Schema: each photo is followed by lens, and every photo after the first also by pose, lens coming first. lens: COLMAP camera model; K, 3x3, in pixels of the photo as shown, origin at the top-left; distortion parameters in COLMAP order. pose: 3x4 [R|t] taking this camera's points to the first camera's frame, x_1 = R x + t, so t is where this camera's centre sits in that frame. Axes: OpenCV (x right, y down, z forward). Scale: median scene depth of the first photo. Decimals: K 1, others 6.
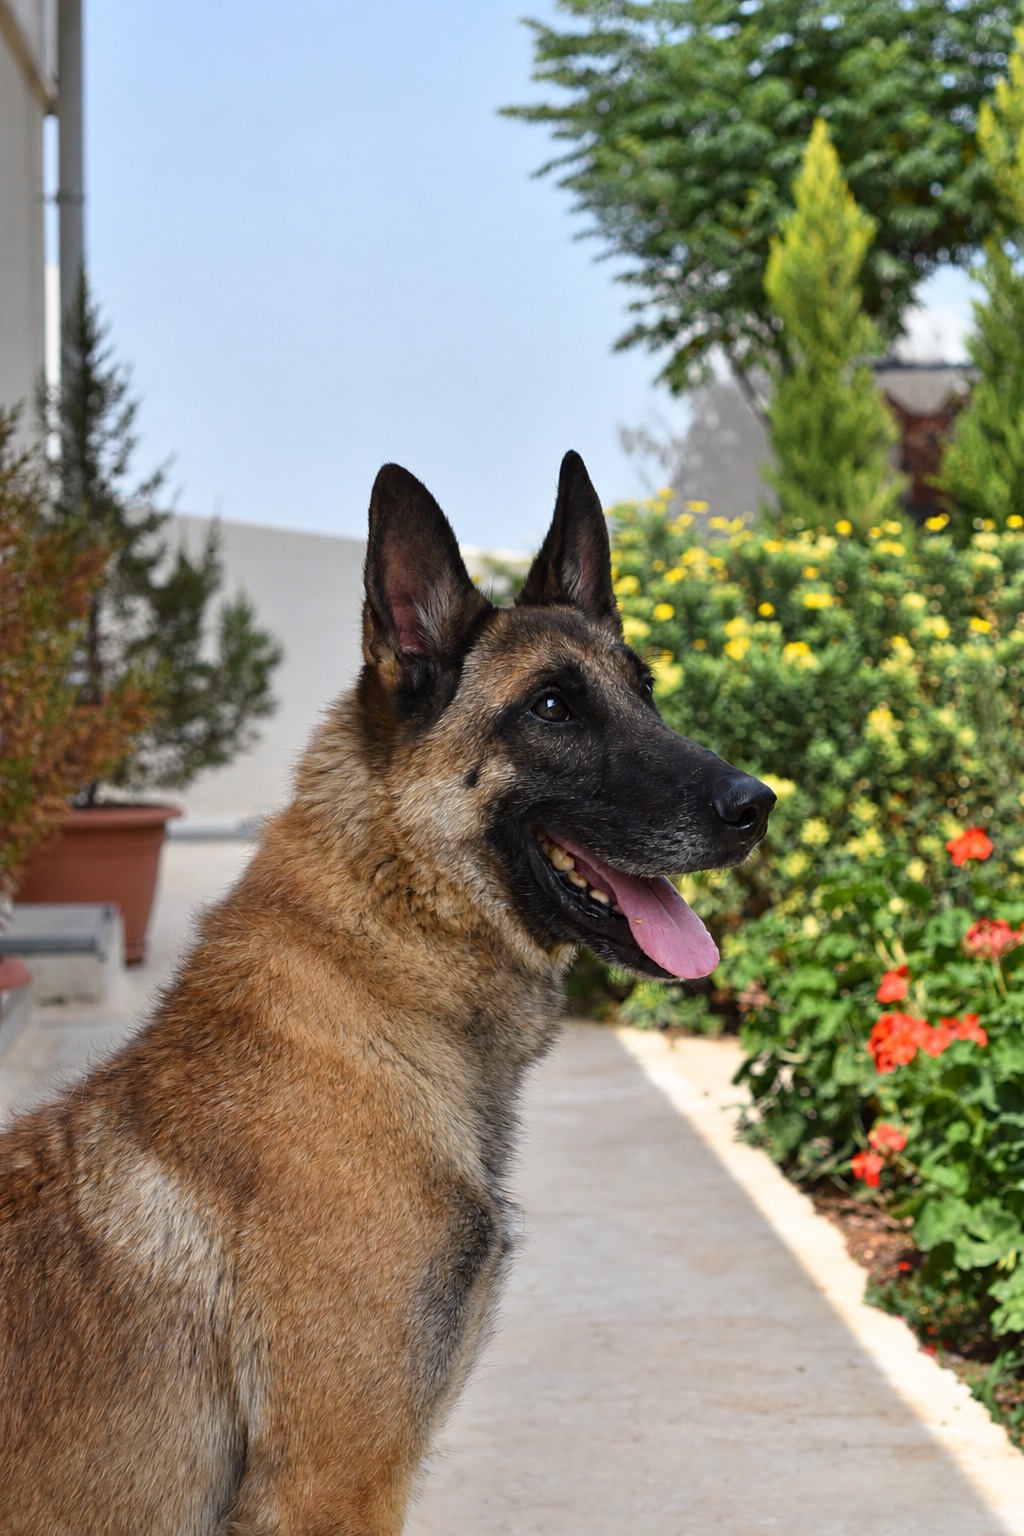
lens RADIAL K [[4158.2, 0, 512.0], [0, 4158.2, 768.0], [0, 0, 1]] dist [-0.005477, 0.271573]
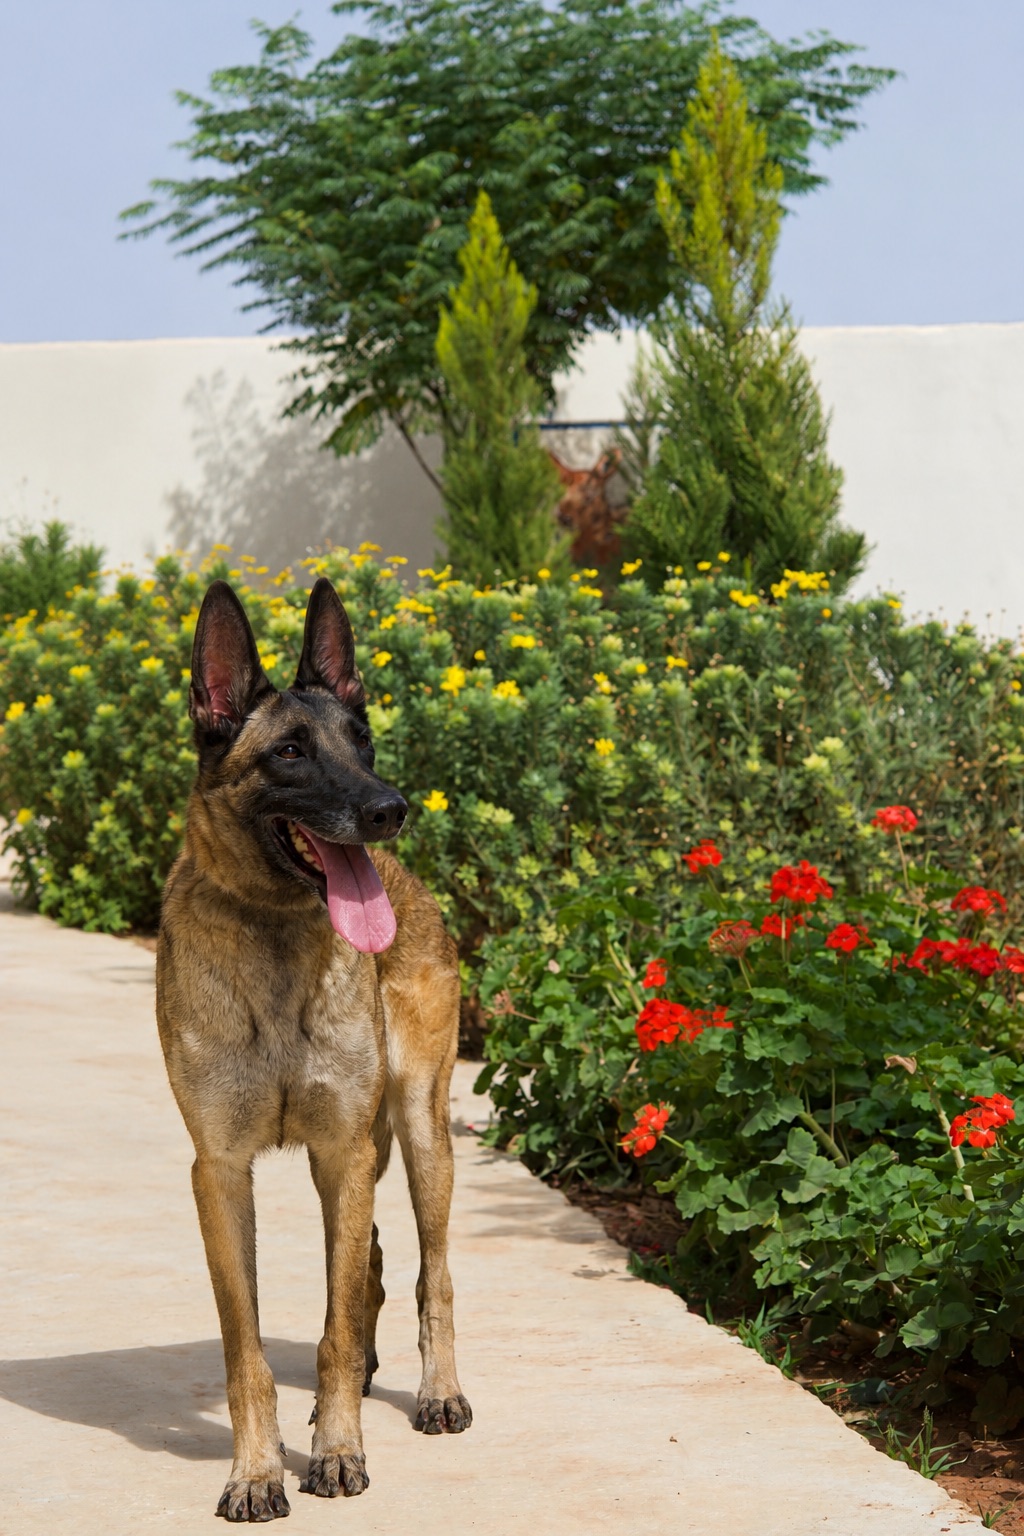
lens RADIAL K [[4158.2, 0, 512.0], [0, 4158.2, 768.0], [0, 0, 1]] dist [-0.005477, 0.271573]
pose [[0.995360, -0.028809, 0.091805, -0.023947], [0.030342, 0.999422, -0.015341, 0.006710], [-0.091310, 0.018056, 0.995659, -0.047498]]
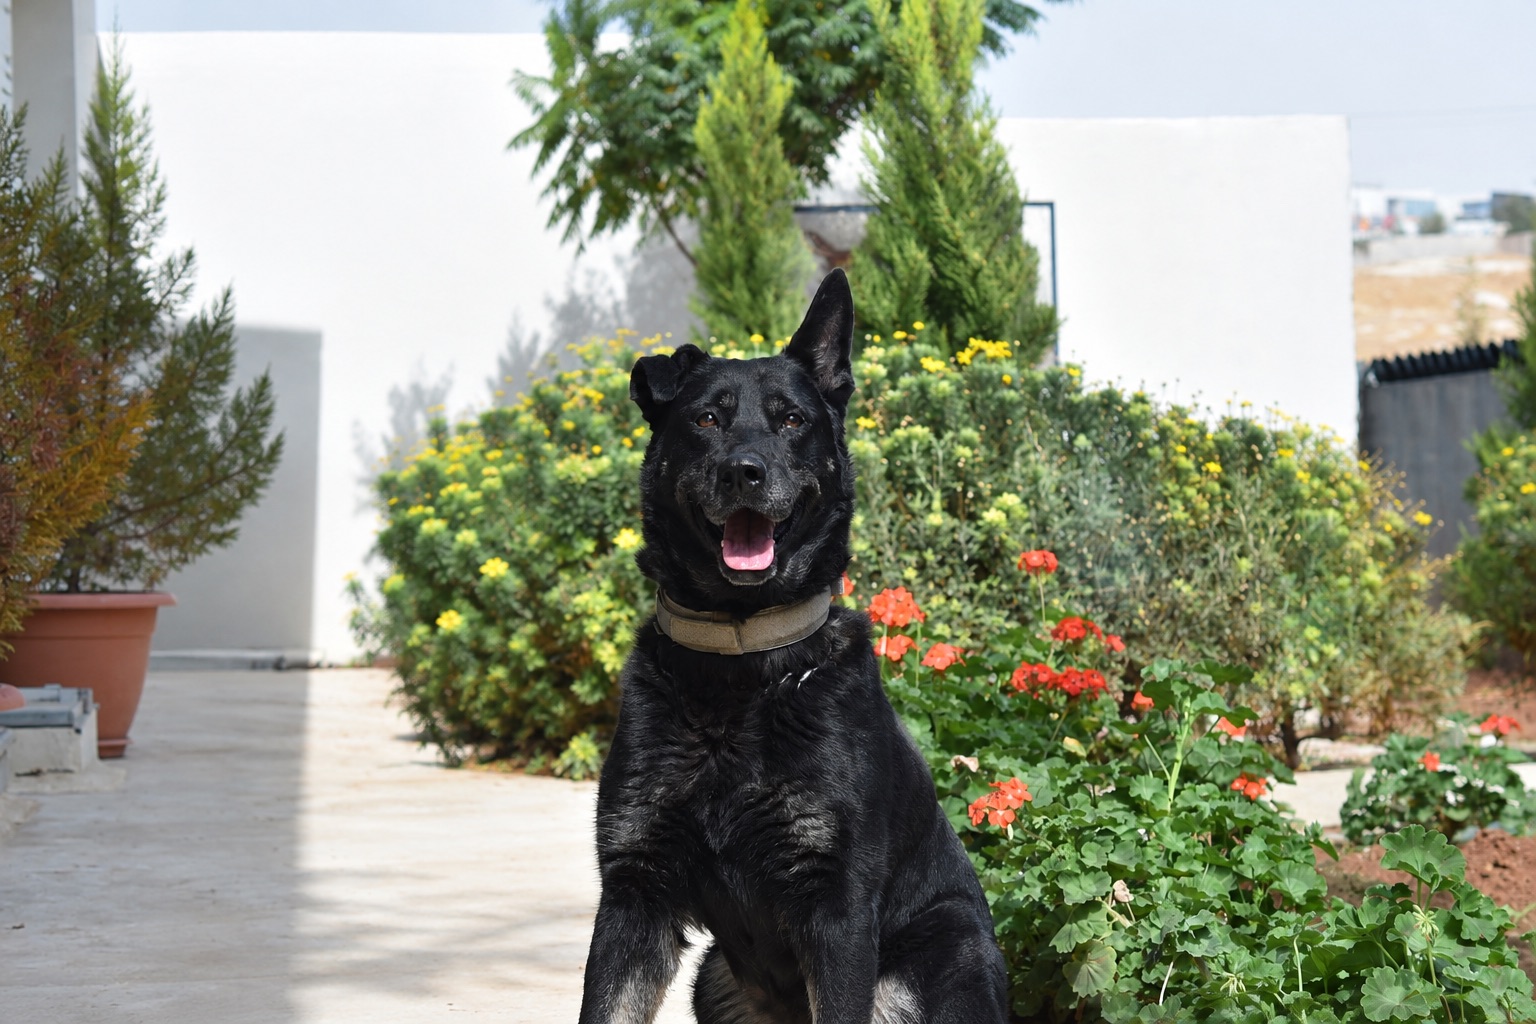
lens RADIAL K [[4158.2, 0, 768.0], [0, 4158.2, 512.0], [0, 0, 1]] dist [-0.005477, 0.271573]
pose [[0.997571, -0.012728, 0.068480, 0.005001], [0.014625, 0.999521, -0.027259, 0.018444], [-0.068100, 0.028194, 0.997280, -0.125577]]
